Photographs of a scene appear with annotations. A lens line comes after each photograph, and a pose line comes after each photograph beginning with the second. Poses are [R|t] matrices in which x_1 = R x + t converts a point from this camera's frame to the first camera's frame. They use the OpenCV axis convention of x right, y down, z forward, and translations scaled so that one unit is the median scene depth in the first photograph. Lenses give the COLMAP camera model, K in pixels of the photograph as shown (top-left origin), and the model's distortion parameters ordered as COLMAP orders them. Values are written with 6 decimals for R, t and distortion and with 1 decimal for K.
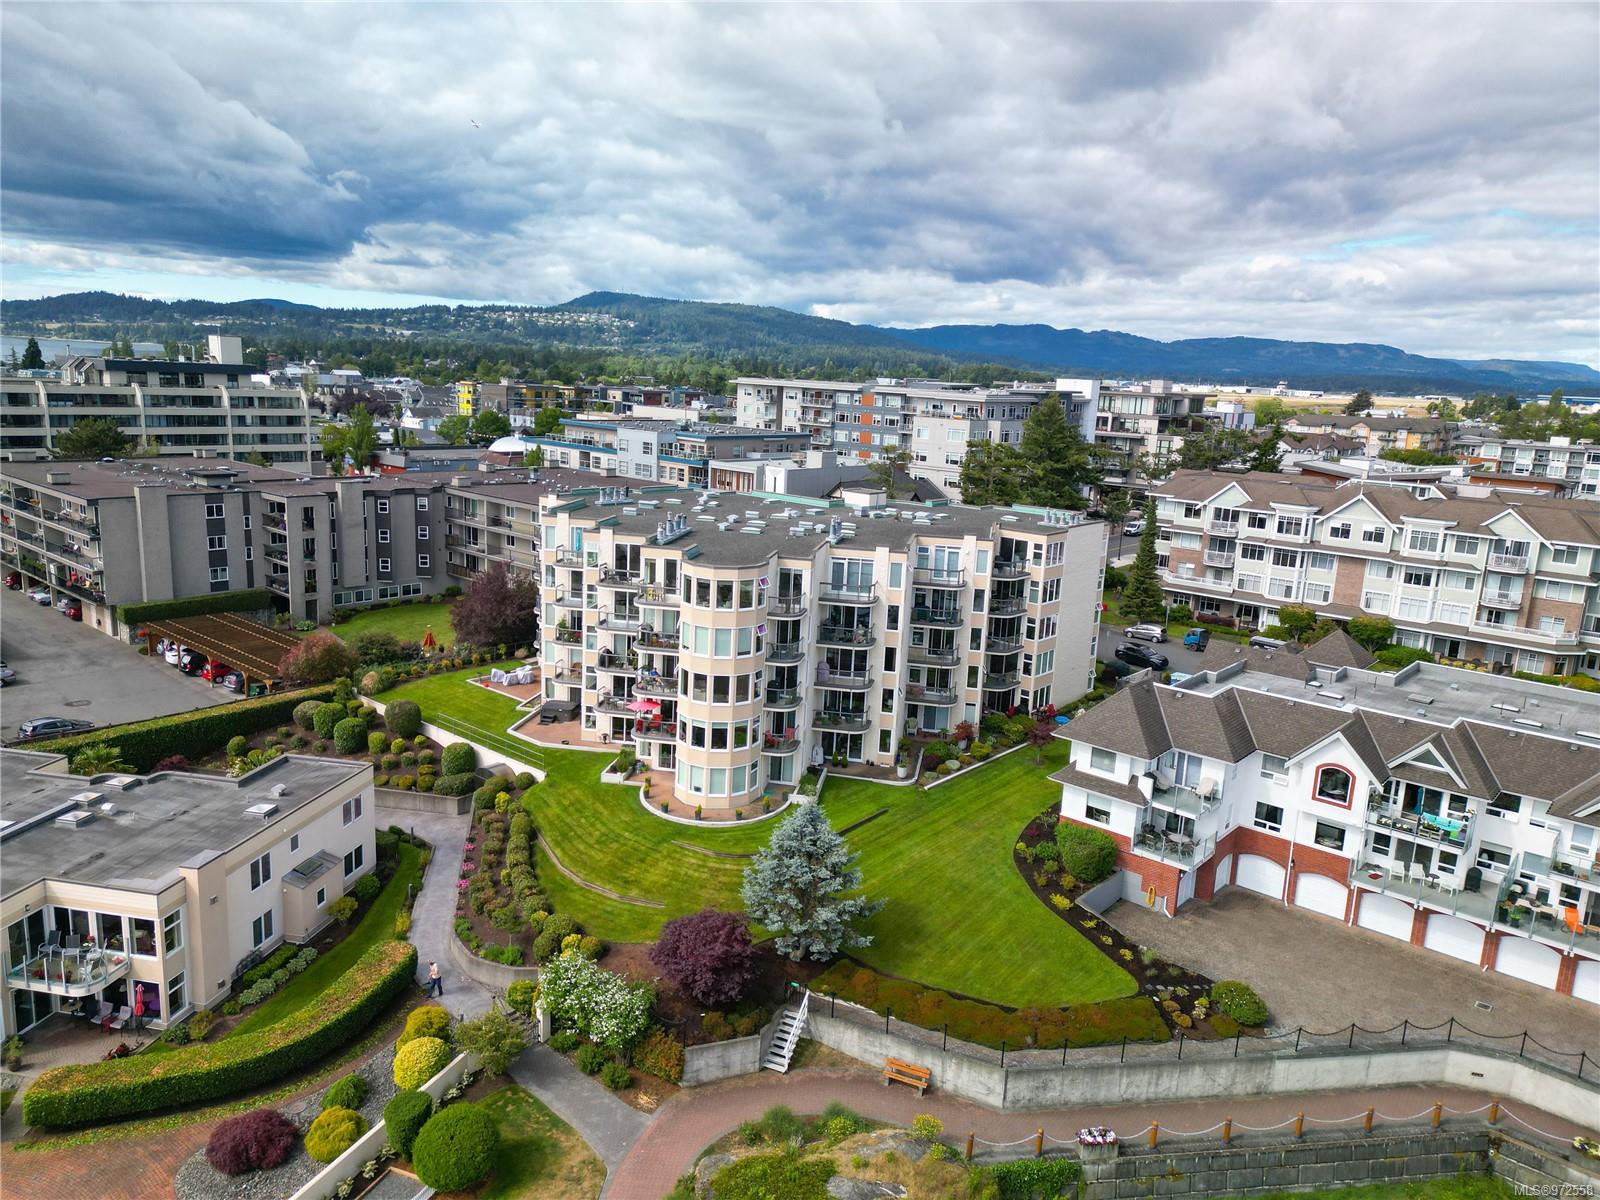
lens RADIAL K [[1116.5, 0, 804.5], [0, 1116.5, 595.1], [0, 0, 1]] dist [0.061751, -0.040093]
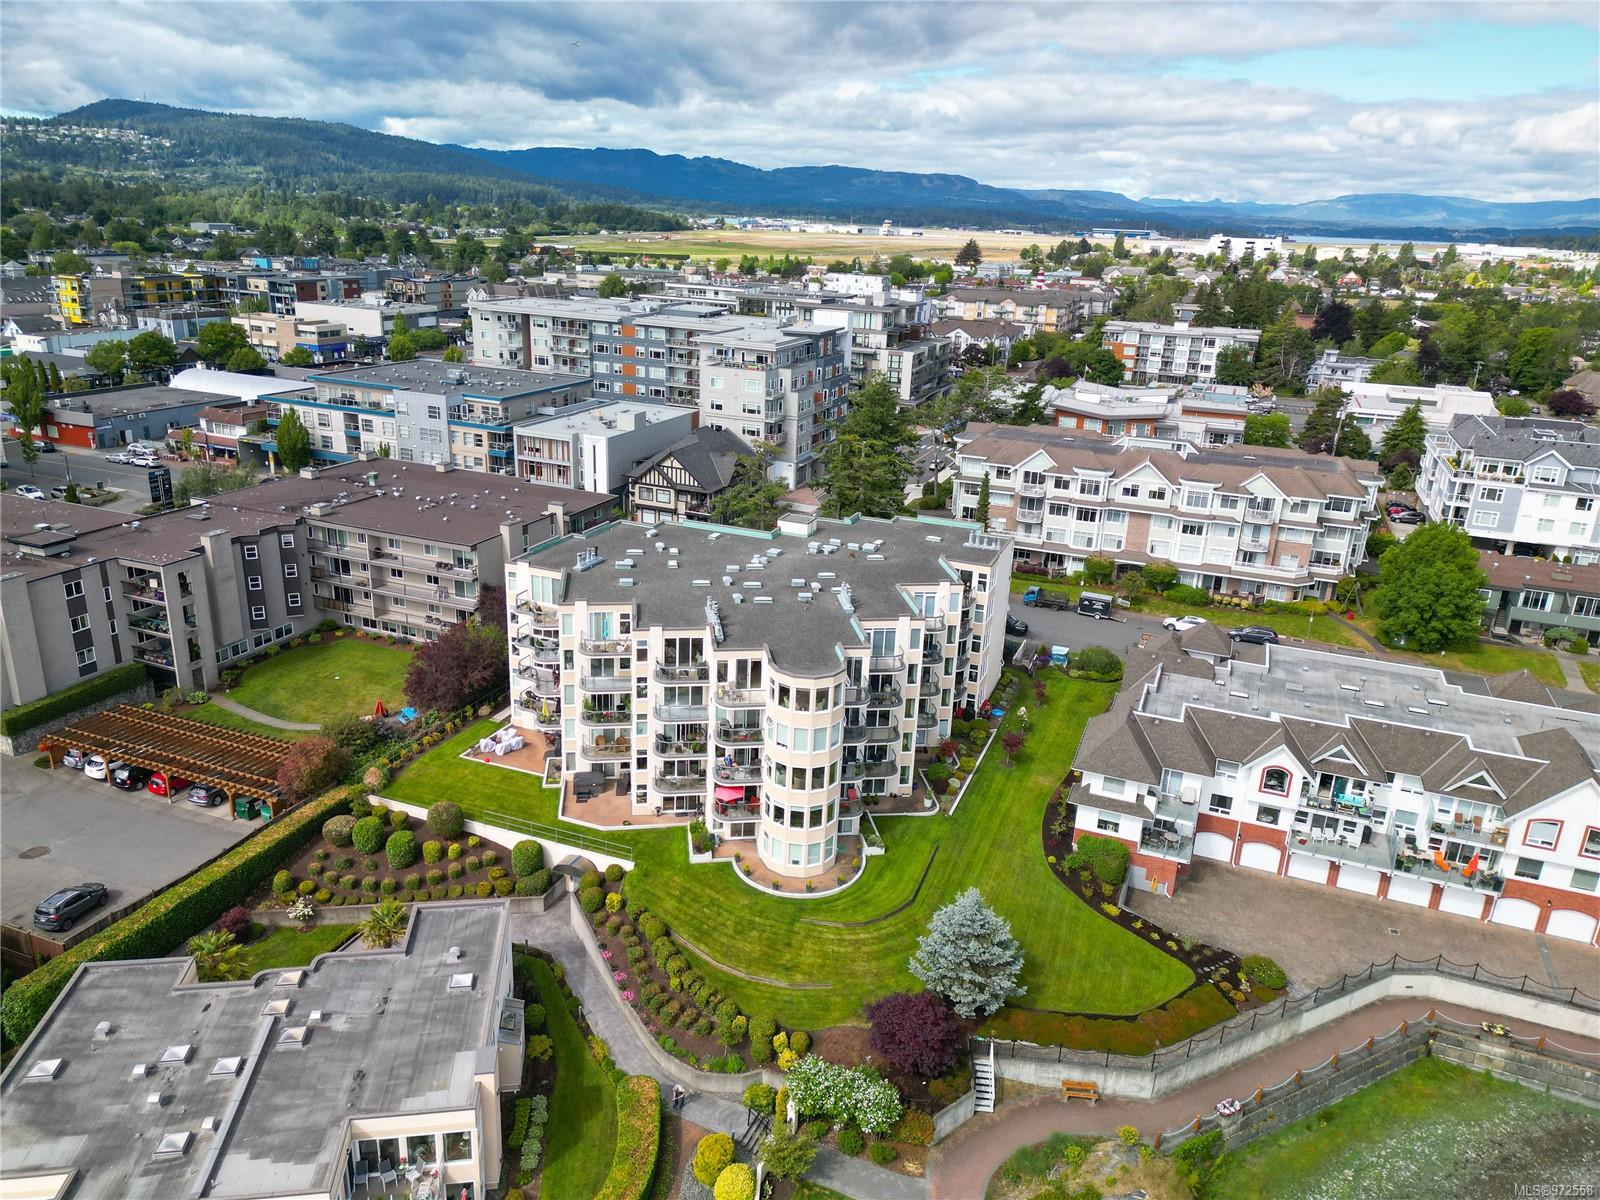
lens RADIAL K [[1116.5, 0, 804.6], [0, 1116.5, 593.0], [0, 0, 1]] dist [0.061751, -0.040093]
pose [[0.944412, -0.112304, 0.308989, -0.345640], [0.068504, 0.986439, 0.149148, -0.224398], [-0.321549, -0.119691, 0.939298, -0.031578]]
